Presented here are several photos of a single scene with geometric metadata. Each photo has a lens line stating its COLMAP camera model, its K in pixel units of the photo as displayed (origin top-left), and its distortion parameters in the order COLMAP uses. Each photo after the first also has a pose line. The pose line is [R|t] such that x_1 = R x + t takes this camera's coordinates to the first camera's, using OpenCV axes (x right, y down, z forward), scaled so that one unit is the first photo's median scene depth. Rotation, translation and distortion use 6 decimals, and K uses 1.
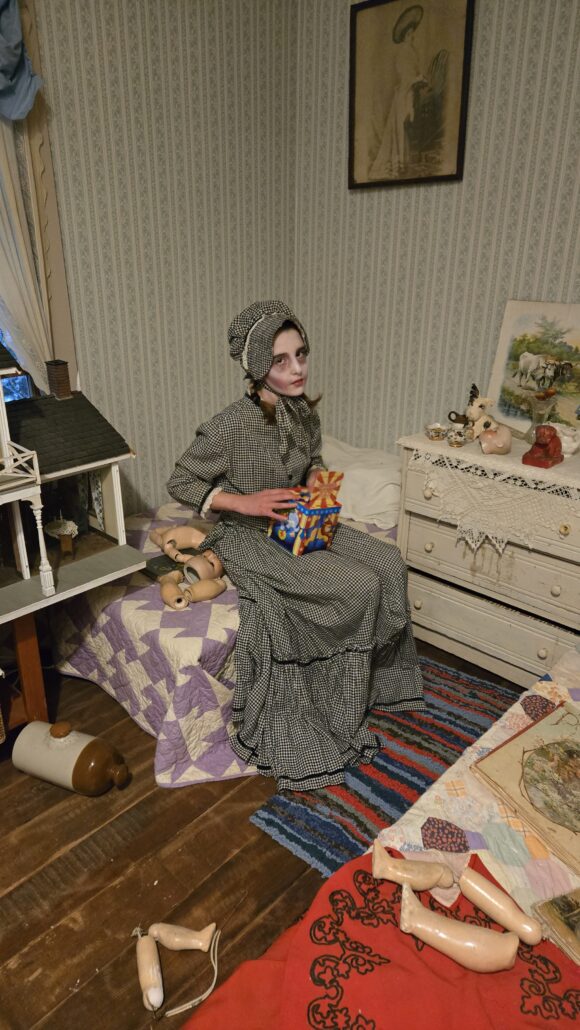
lens RADIAL K [[655.1, 0, 290.0], [0, 655.1, 515.0], [0, 0, 1]] dist [0.003070, -0.000590]
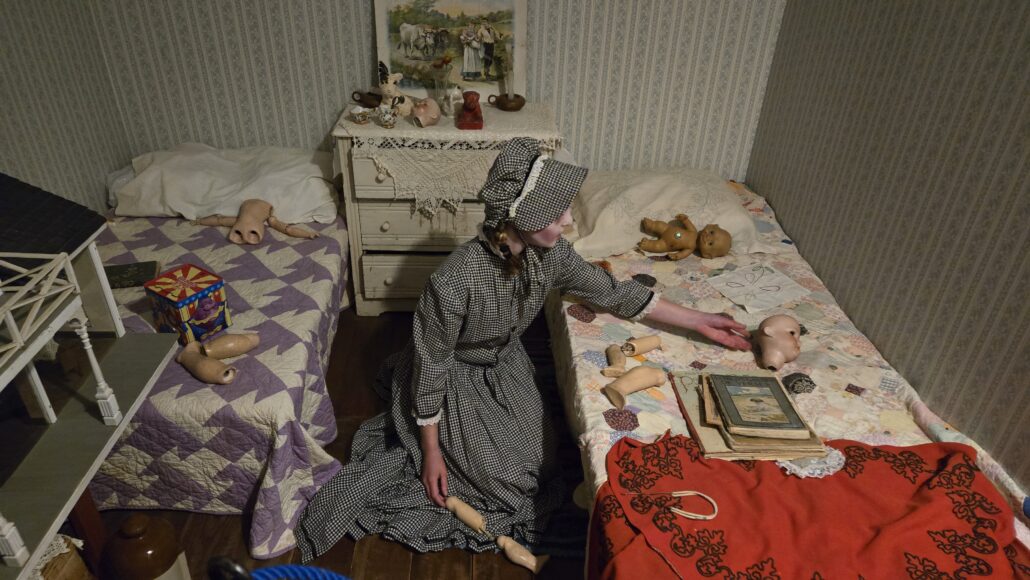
lens RADIAL K [[655.1, 0, 515.0], [0, 655.1, 290.0], [0, 0, 1]] dist [0.003070, -0.000590]
pose [[0.712693, -0.360629, 0.601678, -0.341335], [0.247218, 0.931825, 0.265679, -0.092327], [-0.656470, -0.040602, 0.753259, 0.069633]]
